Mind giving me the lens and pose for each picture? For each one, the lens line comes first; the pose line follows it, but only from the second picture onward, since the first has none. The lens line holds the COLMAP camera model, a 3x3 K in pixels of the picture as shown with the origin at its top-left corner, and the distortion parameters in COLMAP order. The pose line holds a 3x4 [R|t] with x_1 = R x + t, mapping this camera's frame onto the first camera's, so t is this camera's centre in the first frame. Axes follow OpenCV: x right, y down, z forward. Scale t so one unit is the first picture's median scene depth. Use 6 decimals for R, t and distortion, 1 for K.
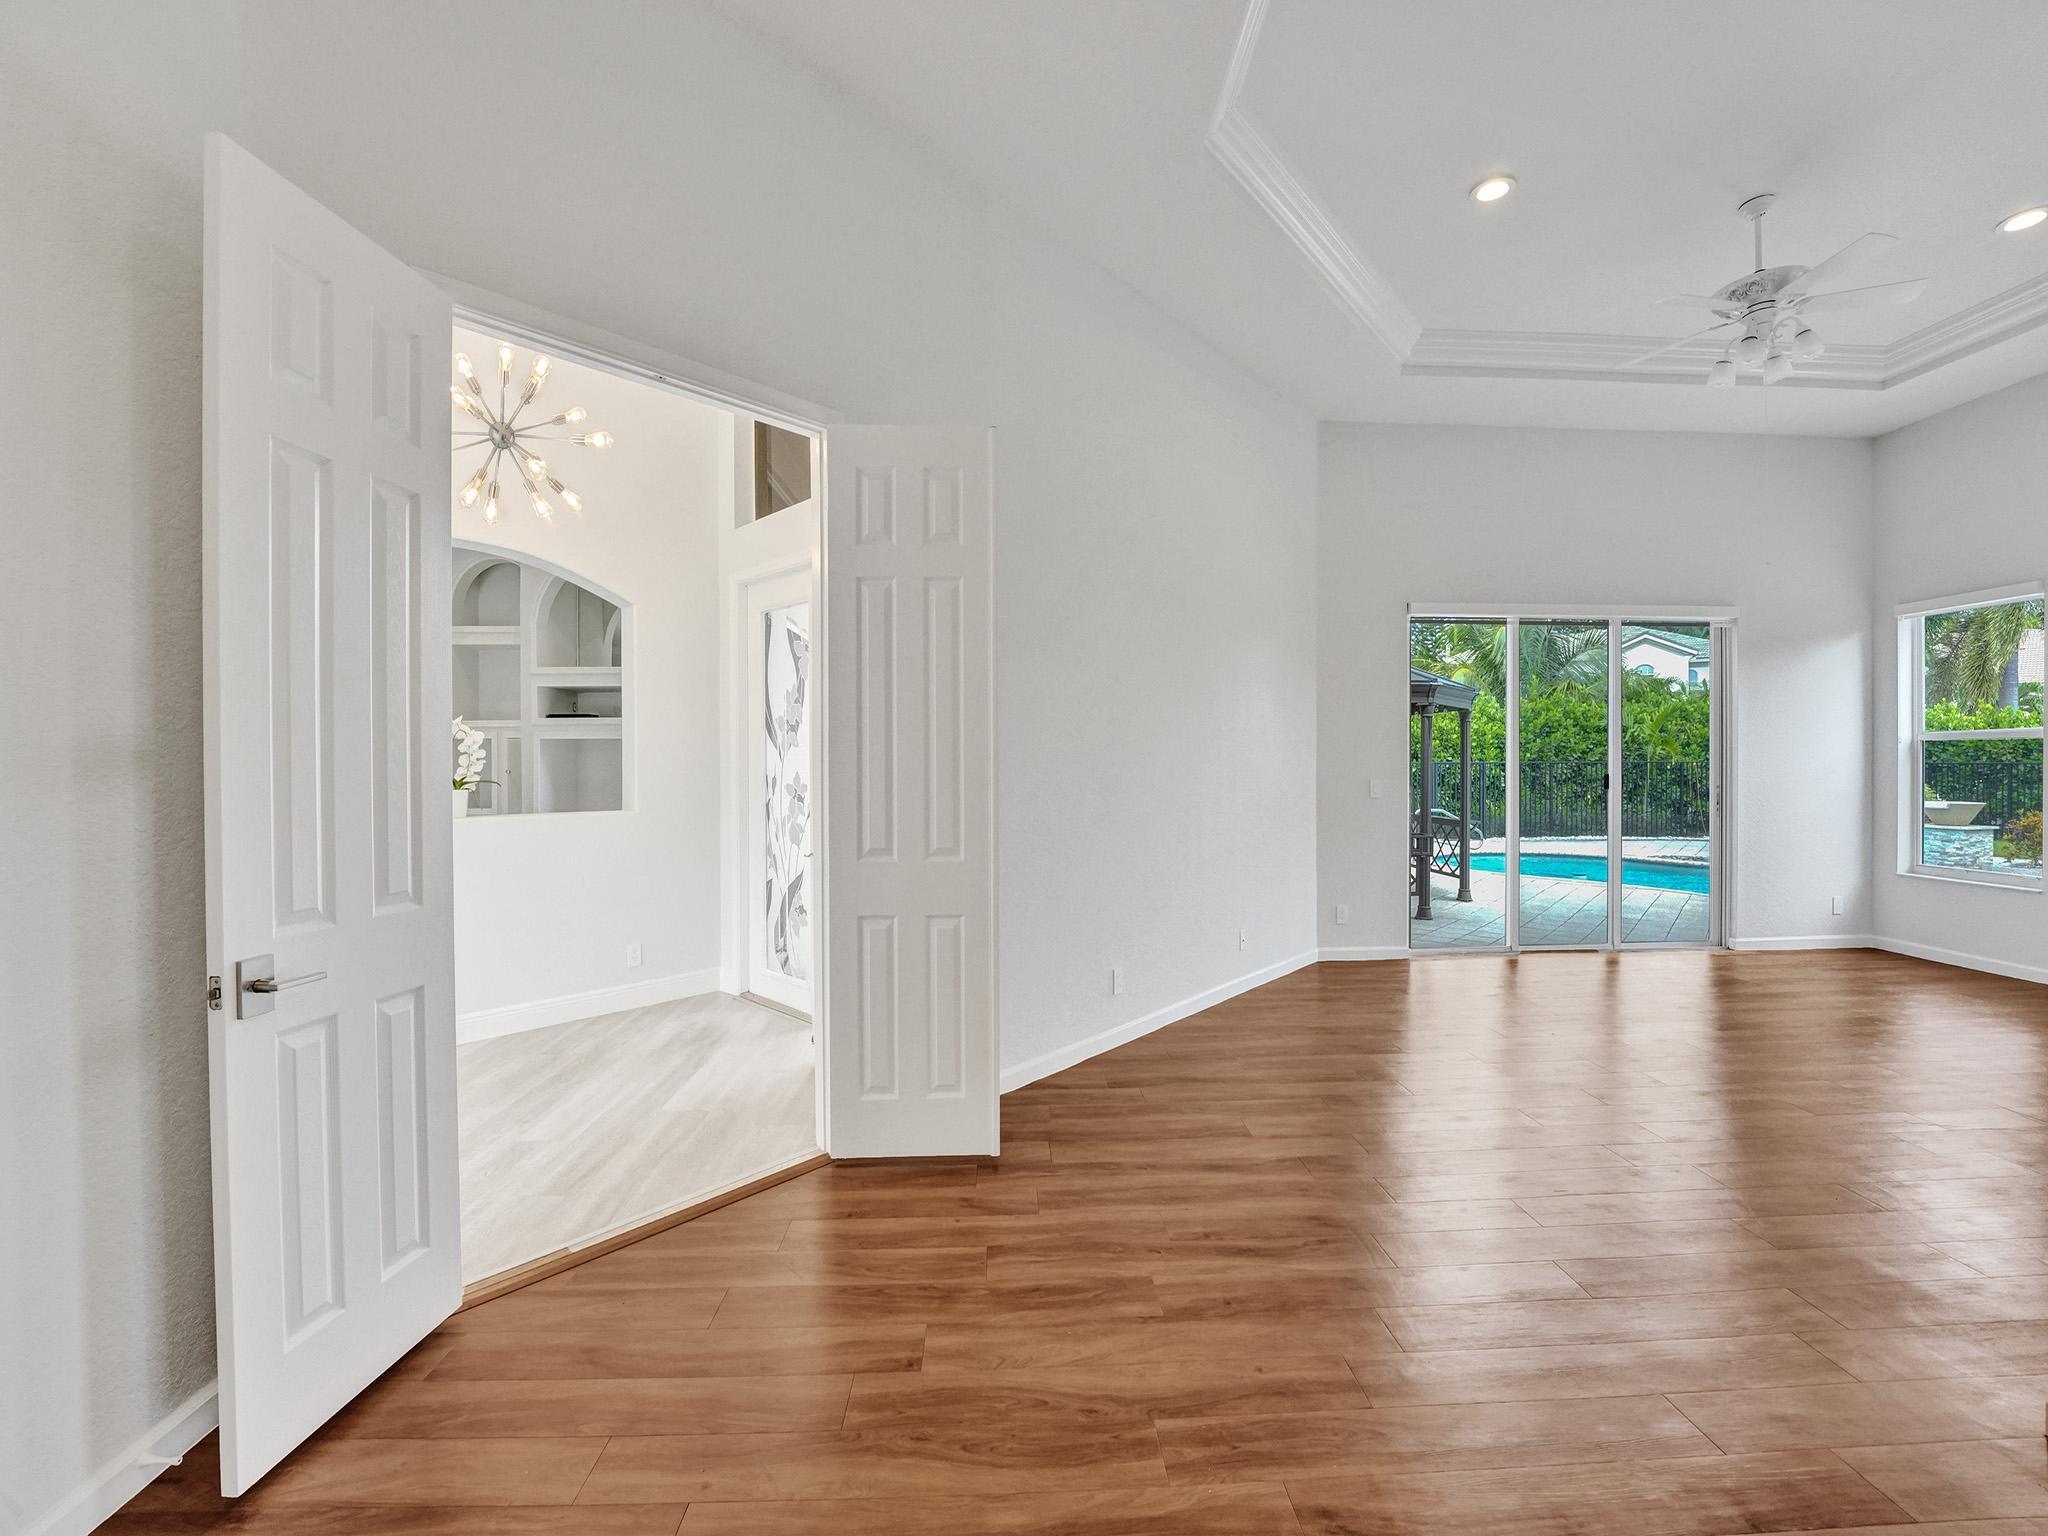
lens RADIAL K [[823.9, 0, 1028.7], [0, 823.9, 766.6], [0, 0, 1]] dist [-0.026714, 0.000278]
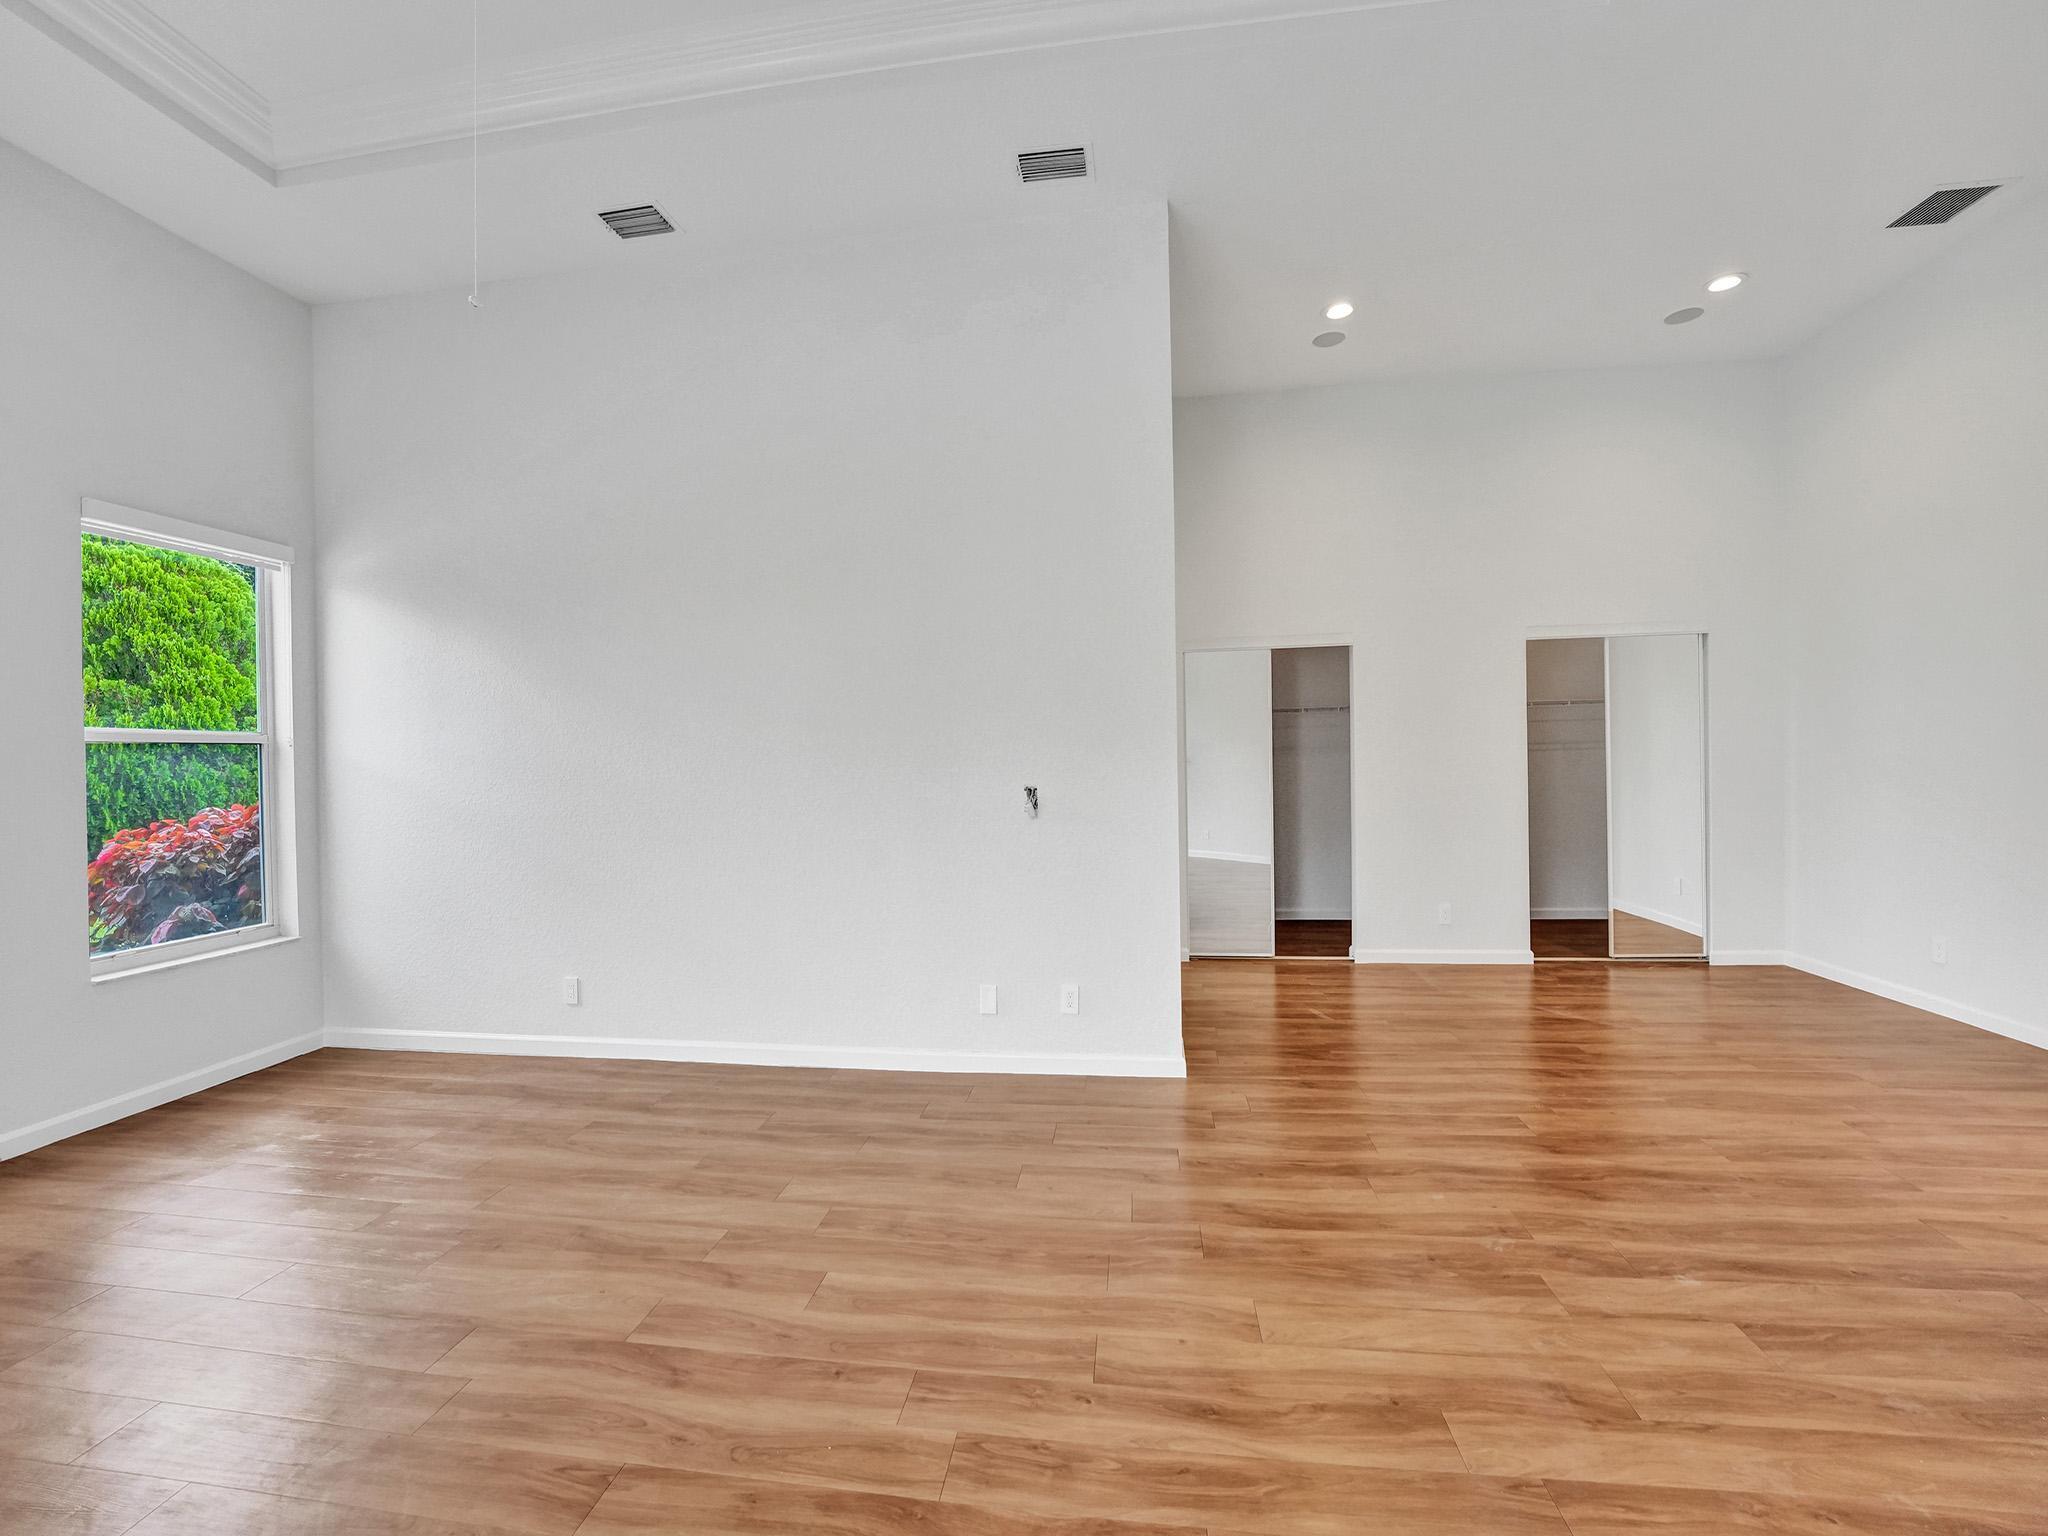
lens RADIAL K [[823.9, 0, 1028.7], [0, 823.9, 766.6], [0, 0, 1]] dist [-0.026714, 0.000278]
pose [[-0.986315, 0.022102, 0.163381, 0.380541], [0.024043, 0.999662, 0.009907, -0.000153], [-0.163106, 0.013699, -0.986513, 0.912578]]
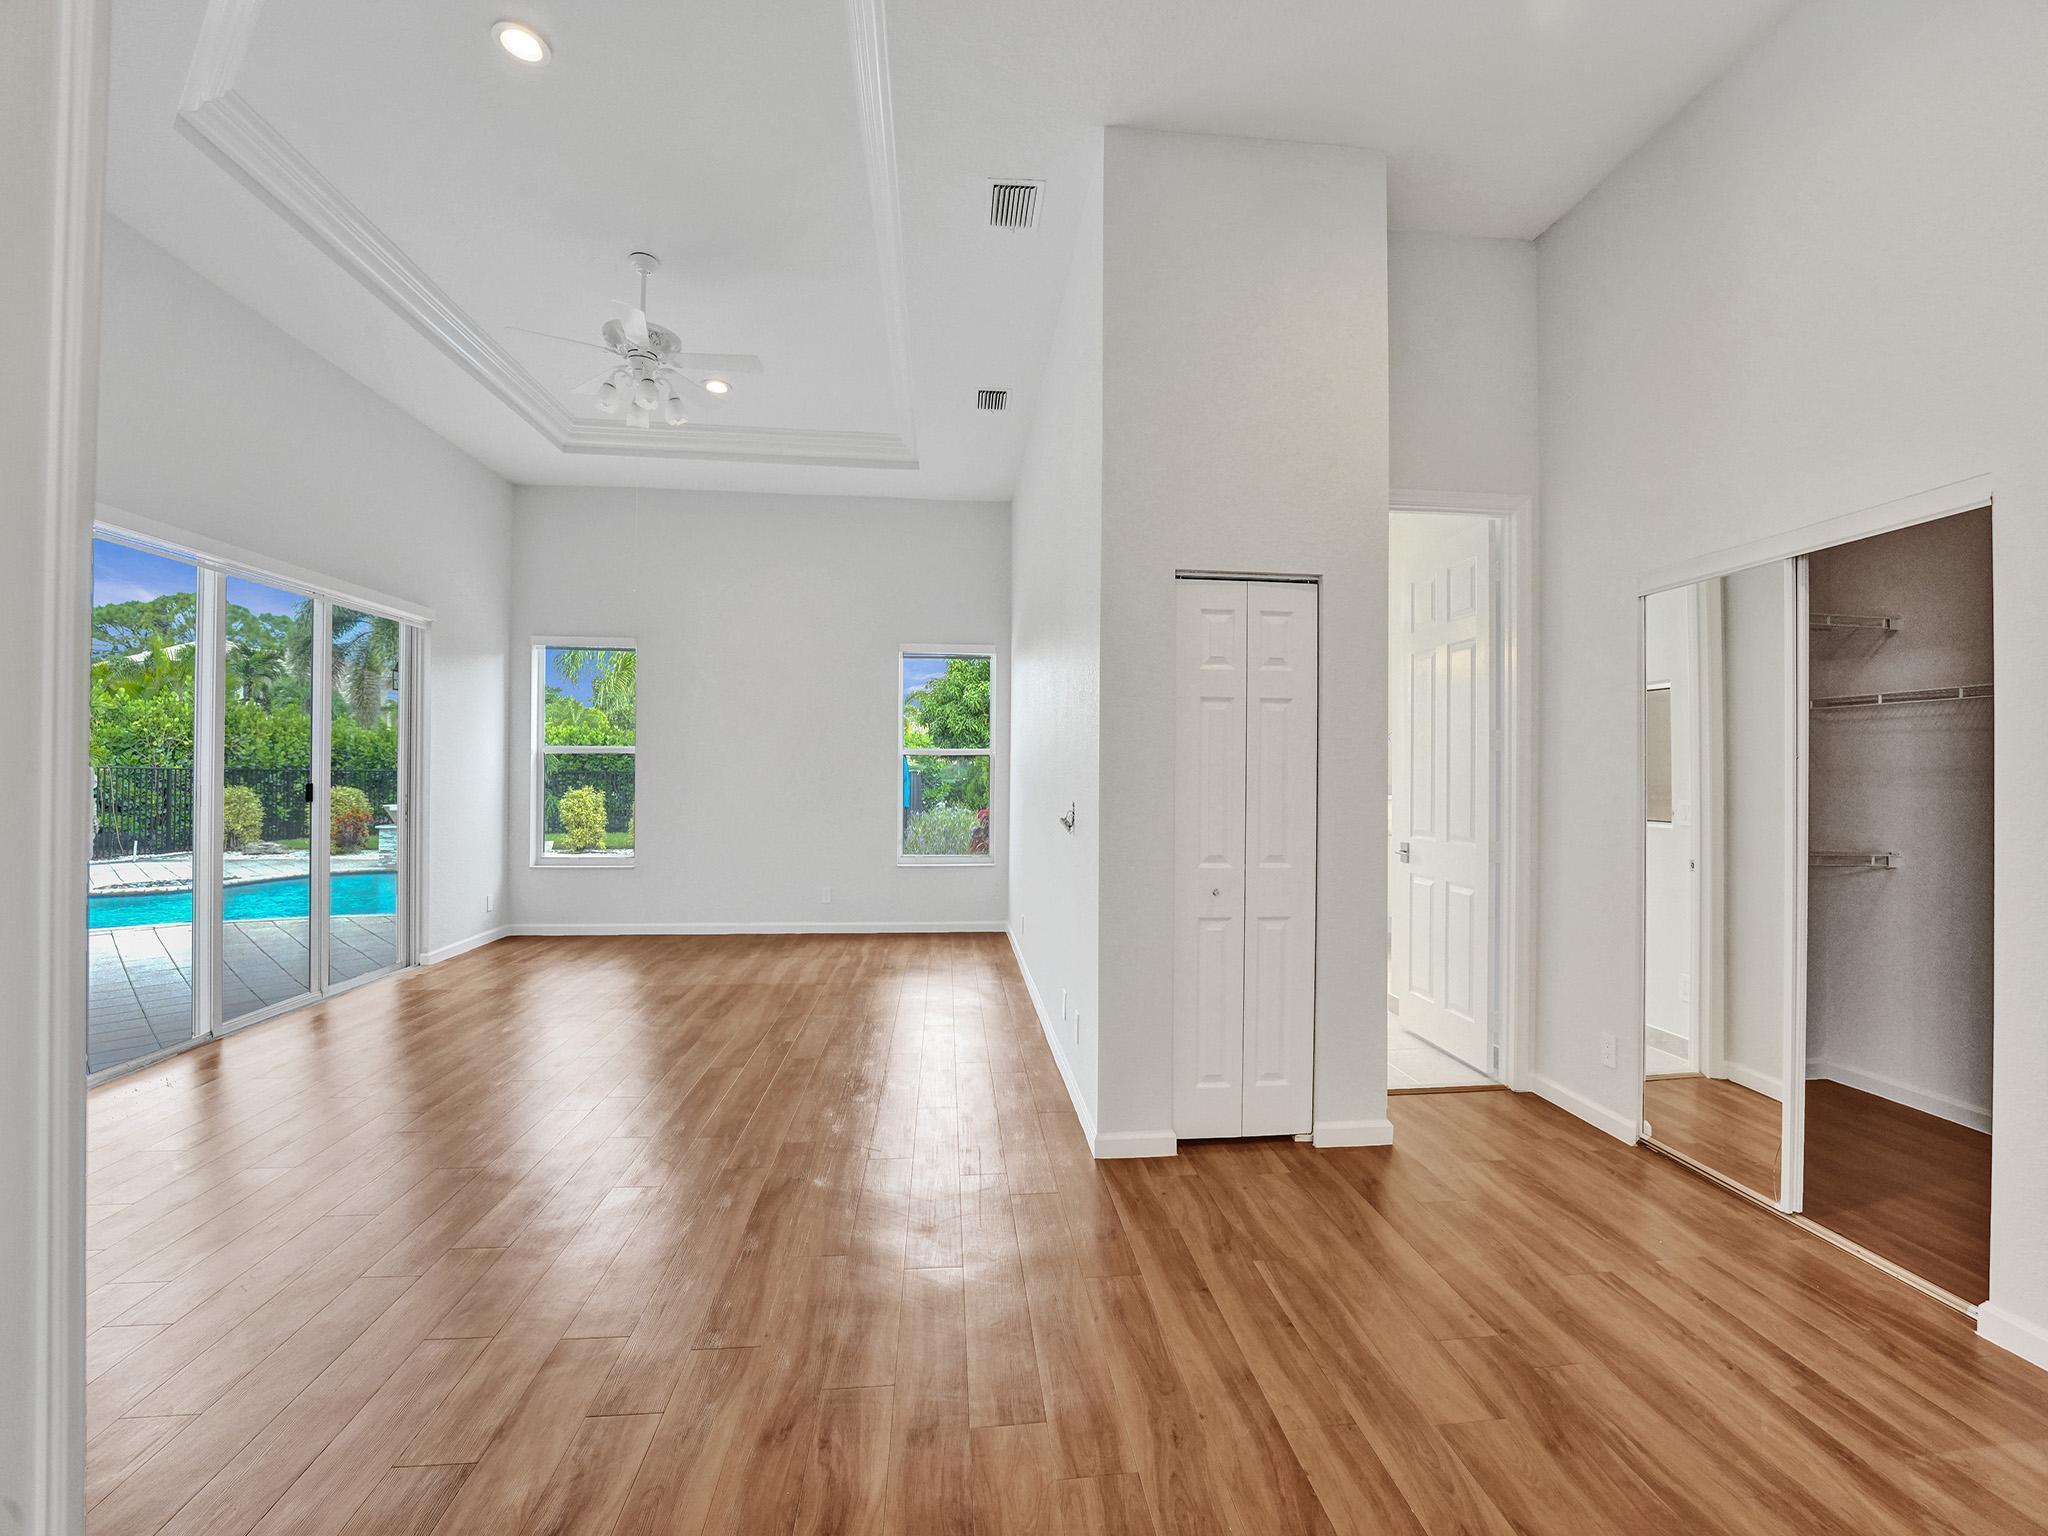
lens RADIAL K [[816.2, 0, 1039.9], [0, 816.2, 768.4], [0, 0, 1]] dist [-0.025046, 0.000009]
pose [[-0.086348, 0.008992, 0.996224, -0.148247], [-0.003122, 0.999952, -0.009297, -0.000160], [-0.996260, -0.003913, -0.086316, 0.363392]]
